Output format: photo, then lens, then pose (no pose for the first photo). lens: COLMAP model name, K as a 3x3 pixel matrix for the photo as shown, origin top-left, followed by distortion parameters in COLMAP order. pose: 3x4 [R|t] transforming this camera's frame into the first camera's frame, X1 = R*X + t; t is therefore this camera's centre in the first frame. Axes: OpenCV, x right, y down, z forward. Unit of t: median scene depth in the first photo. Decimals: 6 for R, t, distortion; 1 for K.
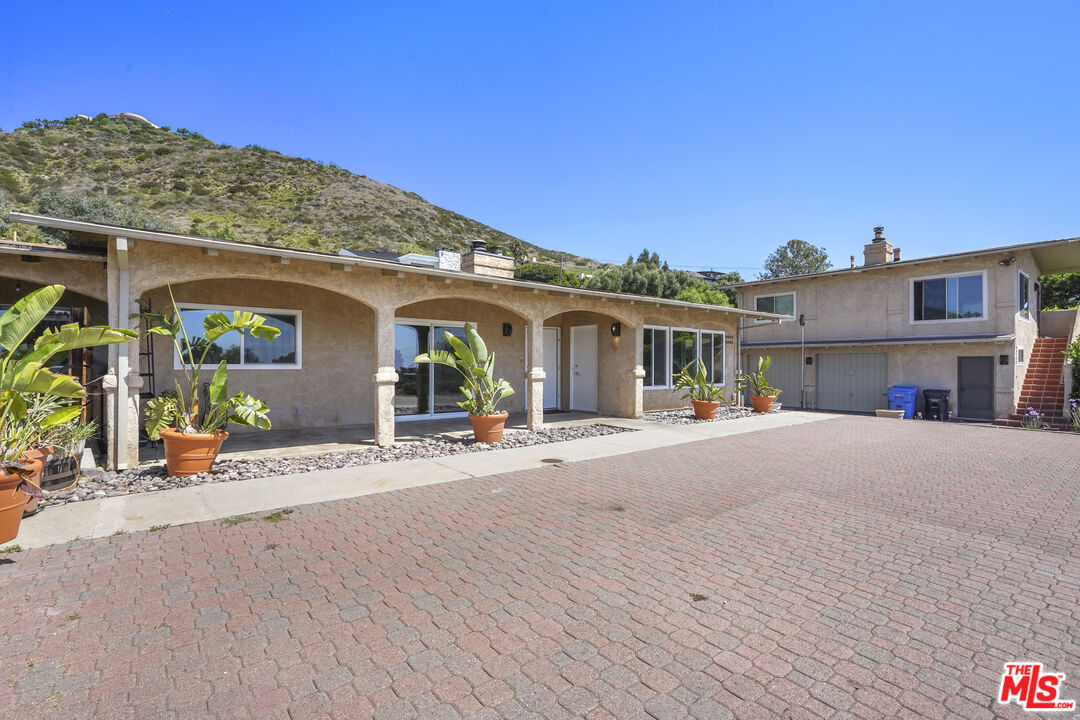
lens RADIAL K [[495.4, 0, 541.7], [0, 495.4, 362.3], [0, 0, 1]] dist [-0.004402, 0.001971]
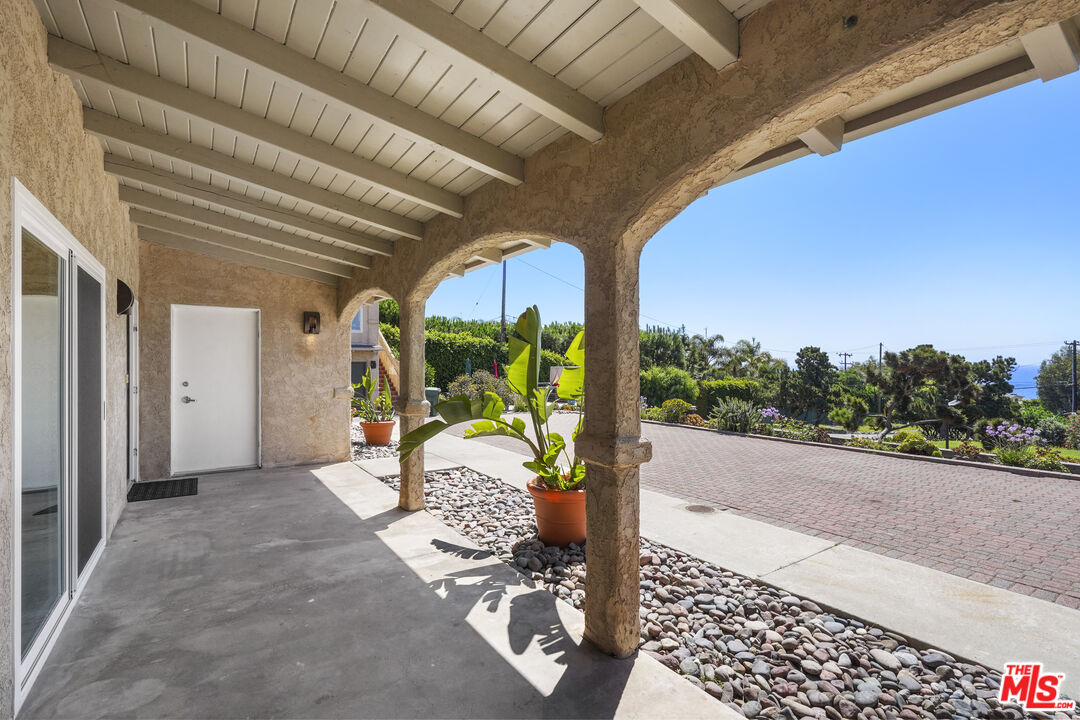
lens RADIAL K [[495.4, 0, 541.2], [0, 495.4, 360.7], [0, 0, 1]] dist [-0.004402, 0.001971]
pose [[0.100666, 0.003140, 0.994915, -0.427914], [-0.000709, 0.999995, -0.003084, -0.017133], [-0.994920, -0.000395, 0.100668, 0.644856]]
